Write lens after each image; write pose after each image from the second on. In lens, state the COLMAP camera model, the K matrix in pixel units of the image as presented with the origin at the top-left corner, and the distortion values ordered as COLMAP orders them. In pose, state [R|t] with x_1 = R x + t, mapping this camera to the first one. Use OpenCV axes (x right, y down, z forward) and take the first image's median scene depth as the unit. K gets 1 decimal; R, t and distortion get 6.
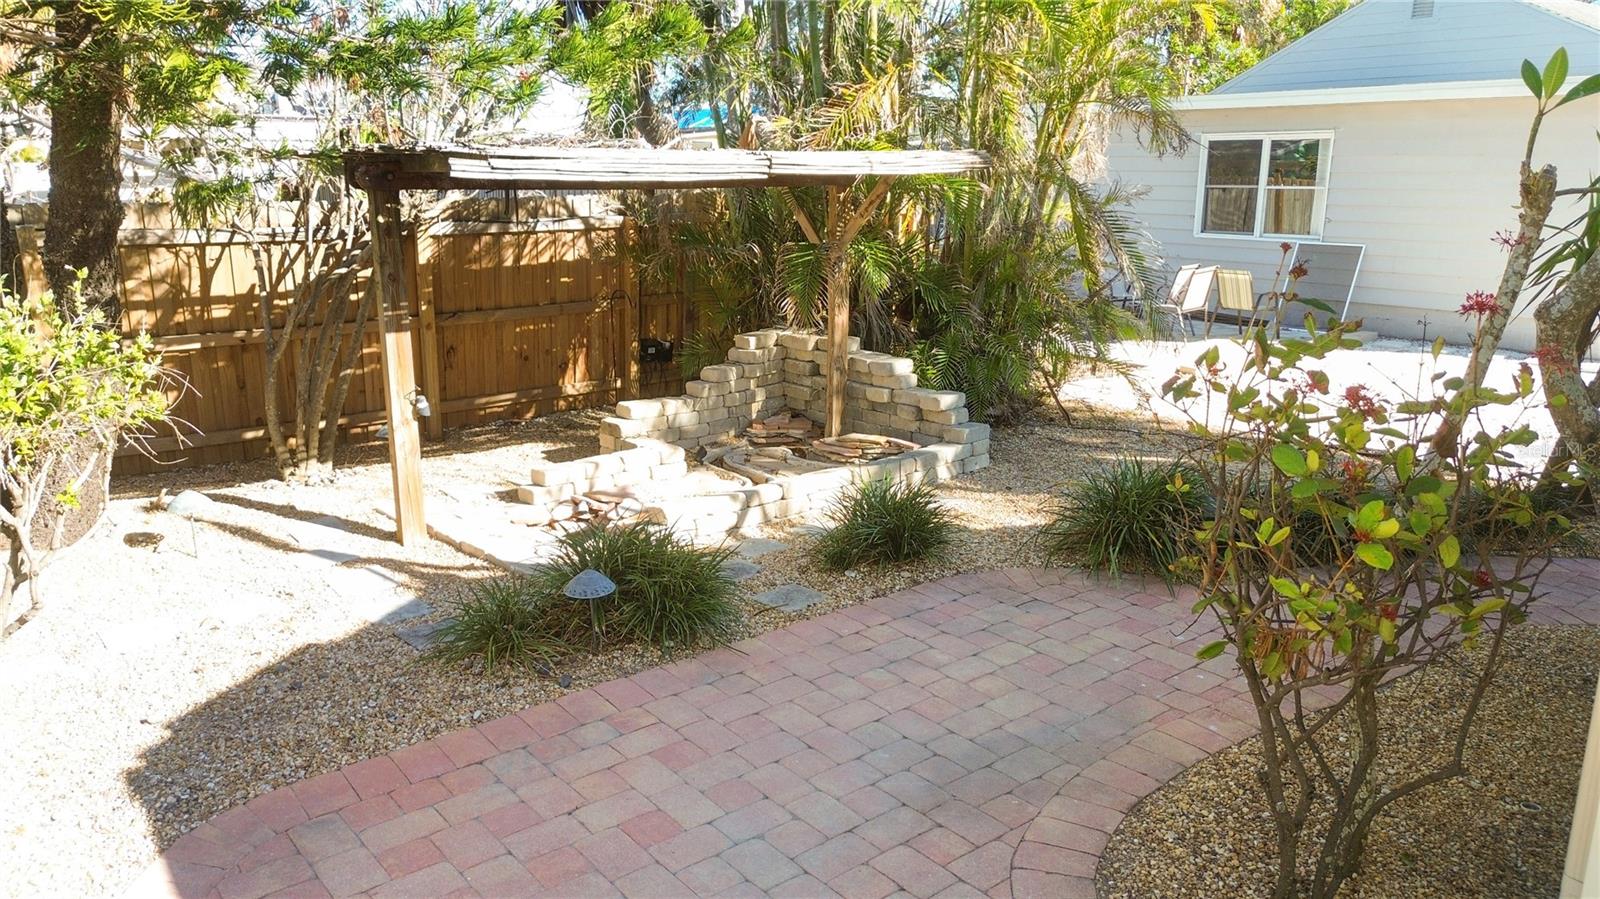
lens RADIAL K [[1118.9, 0, 800.0], [0, 1118.9, 449.5], [0, 0, 1]] dist [0.035946, -0.001094]
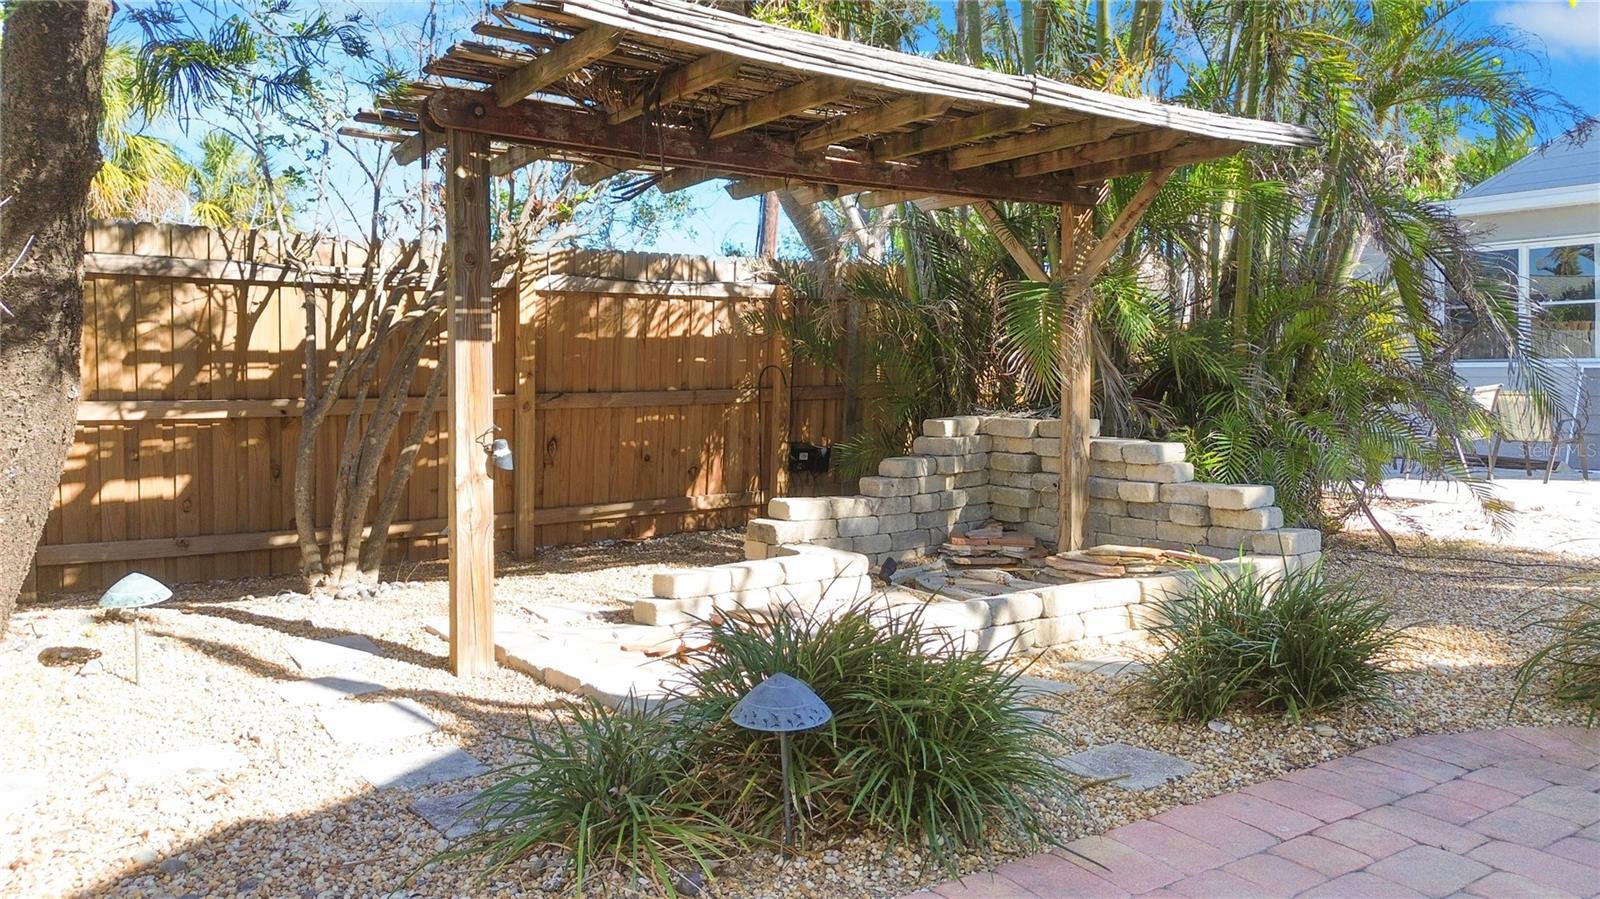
lens RADIAL K [[1144.9, 0, 802.9], [0, 1144.9, 397.0], [0, 0, 1]] dist [0.077968, -0.072499]
pose [[0.995810, -0.003161, -0.091396, -0.079017], [-0.017012, 0.975556, -0.219092, 0.059354], [0.089854, 0.219729, 0.971414, 0.283005]]
